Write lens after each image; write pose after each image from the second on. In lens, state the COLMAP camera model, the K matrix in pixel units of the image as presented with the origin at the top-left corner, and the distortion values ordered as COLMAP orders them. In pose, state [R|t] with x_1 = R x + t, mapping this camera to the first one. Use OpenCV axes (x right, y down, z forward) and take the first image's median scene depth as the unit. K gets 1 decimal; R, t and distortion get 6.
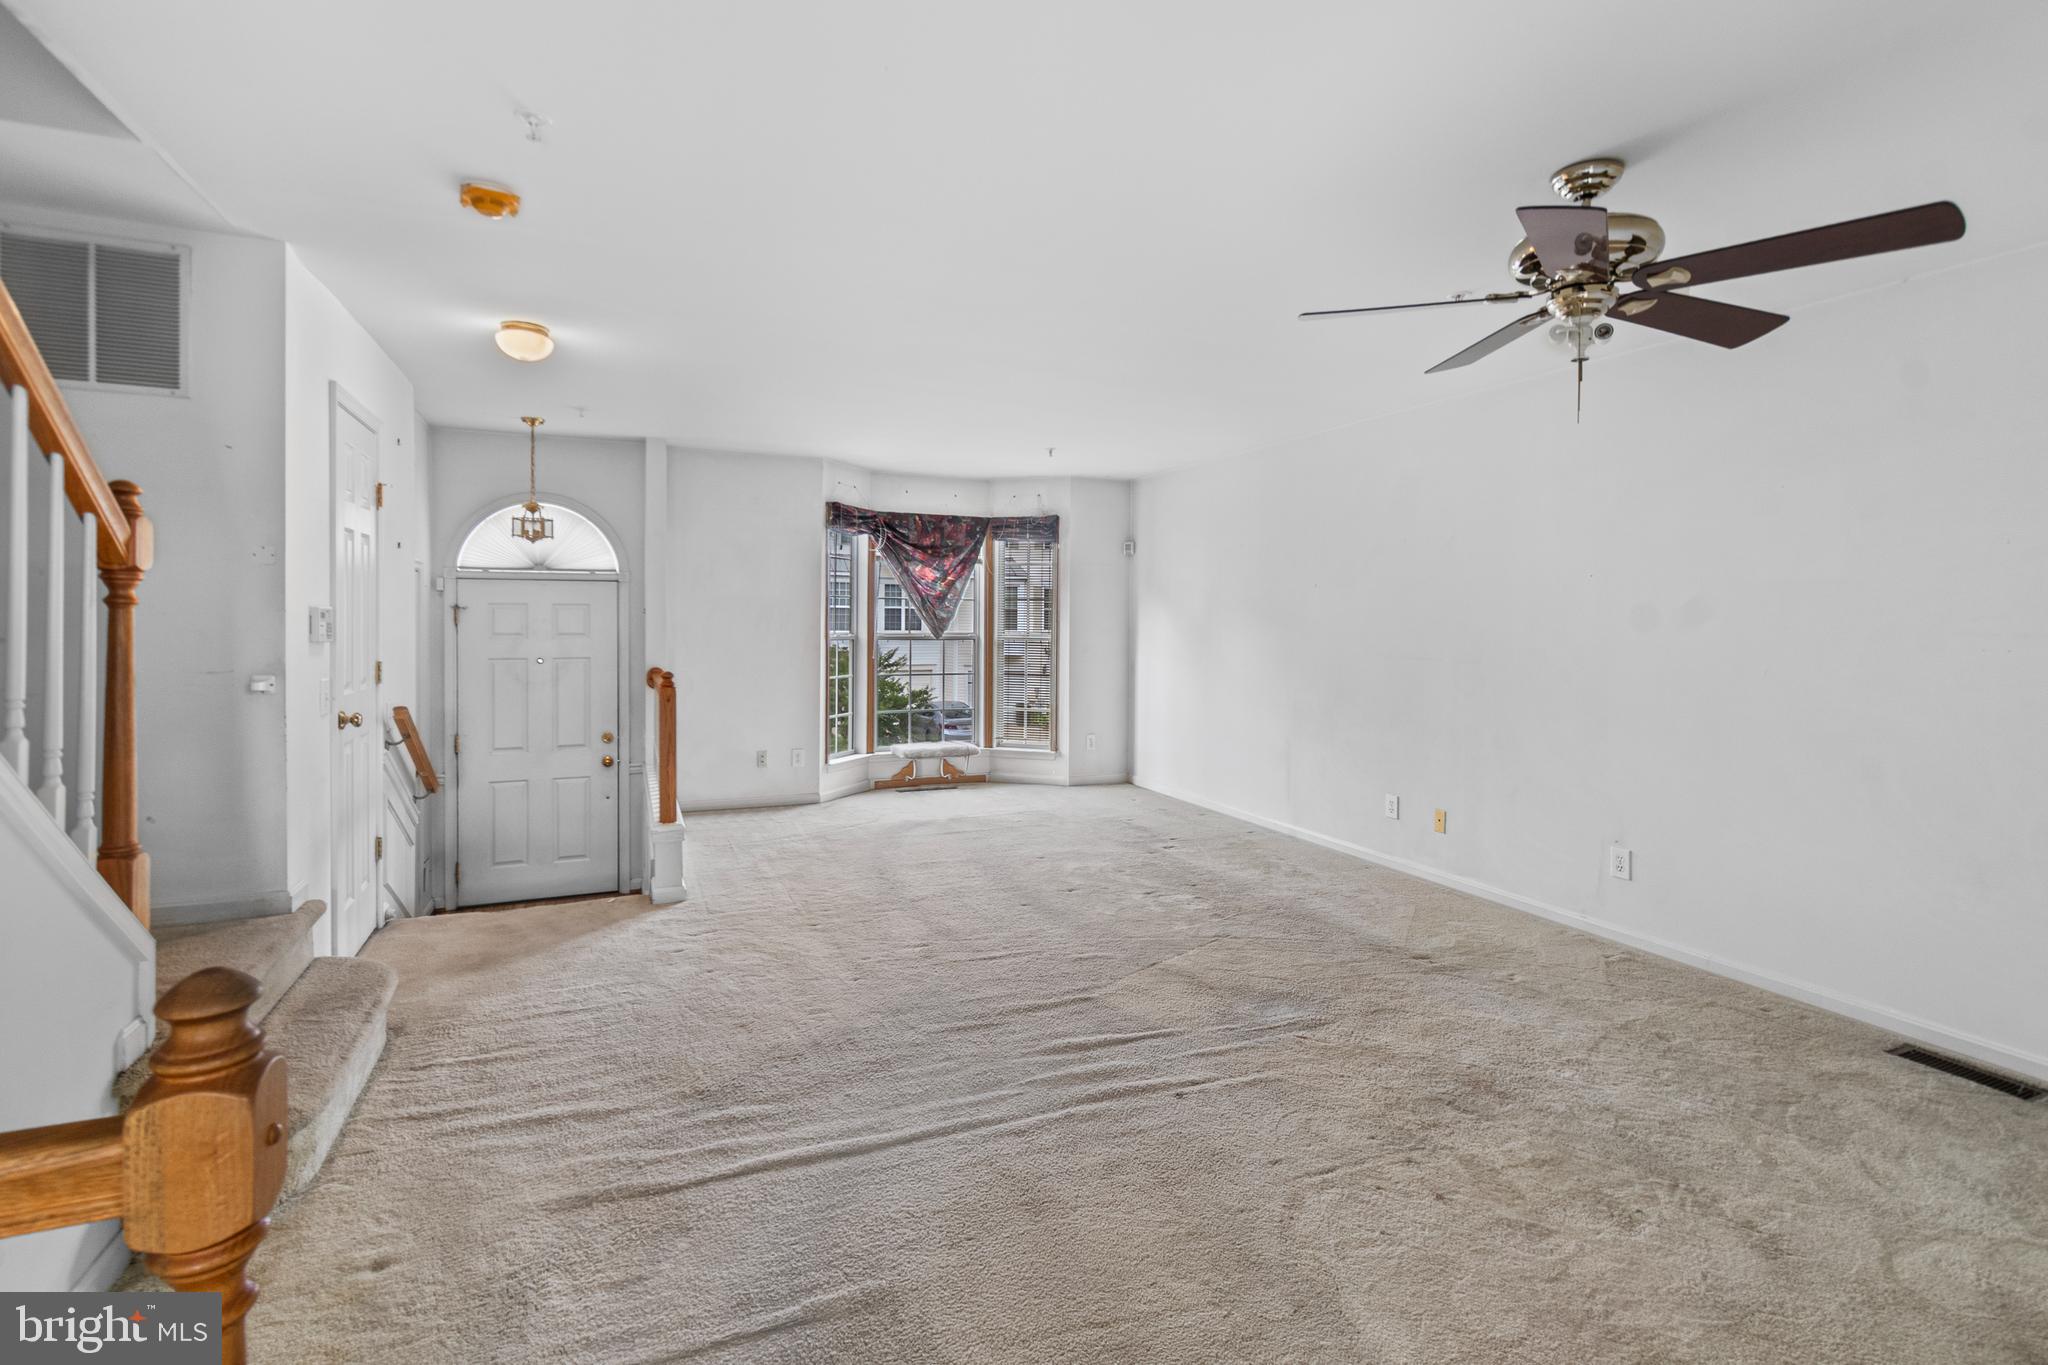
lens RADIAL K [[940.3, 0, 1008.3], [0, 940.3, 625.3], [0, 0, 1]] dist [0.001595, 0.000133]
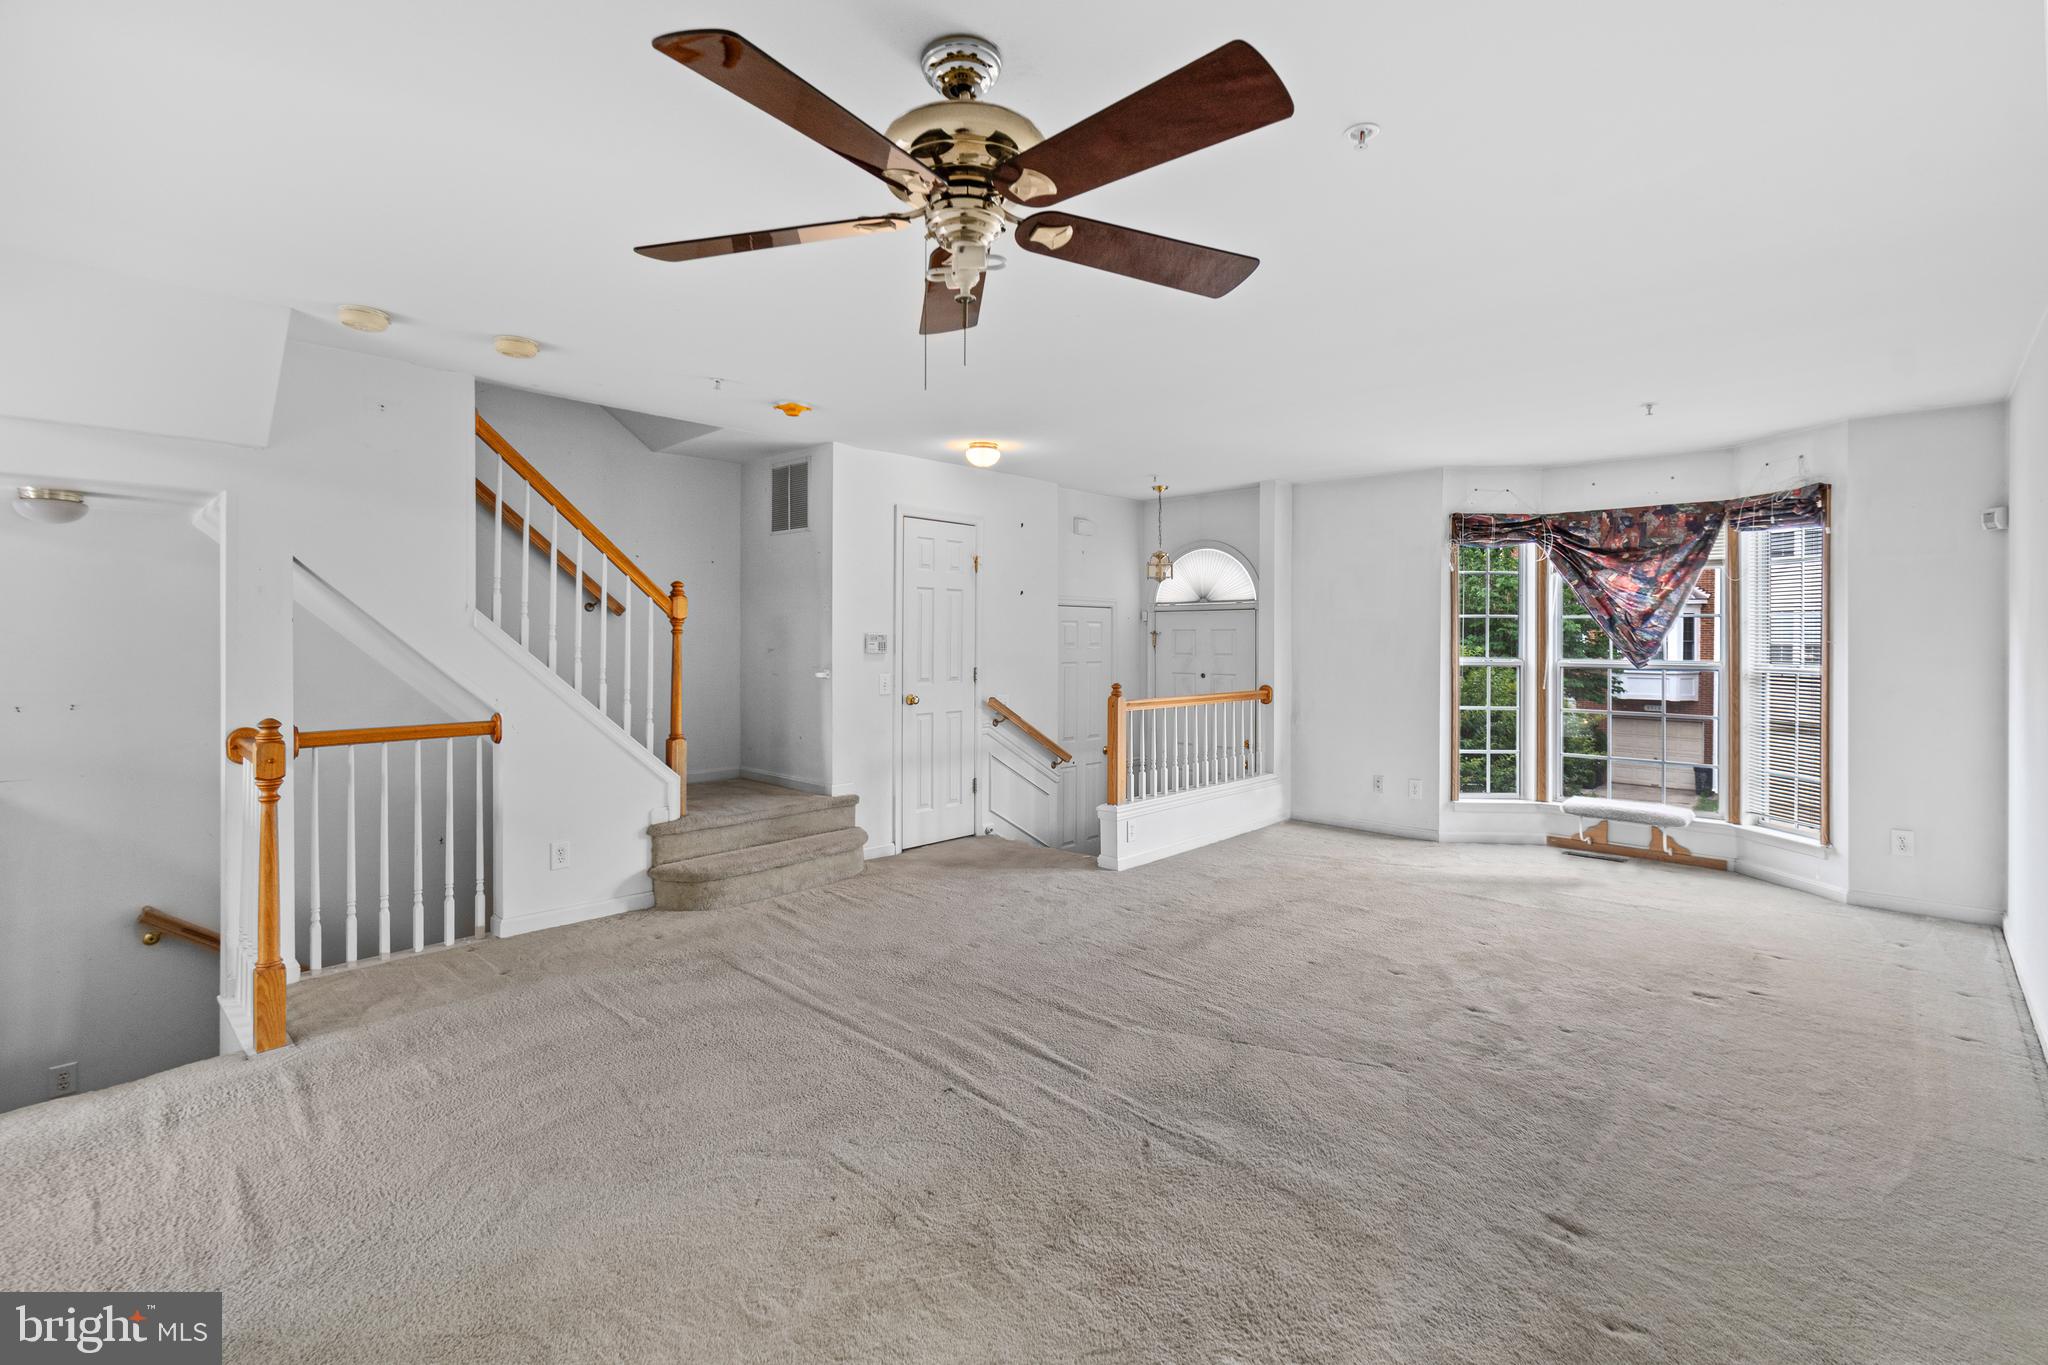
lens RADIAL K [[924.1, 0, 1020.6], [0, 924.1, 625.0], [0, 0, 1]] dist [0.001428, 0.000155]
pose [[0.400567, -0.018255, -0.916086, 0.464489], [-0.009122, 0.999673, -0.023910, 0.002371], [0.916222, 0.017934, 0.400269, 0.259641]]
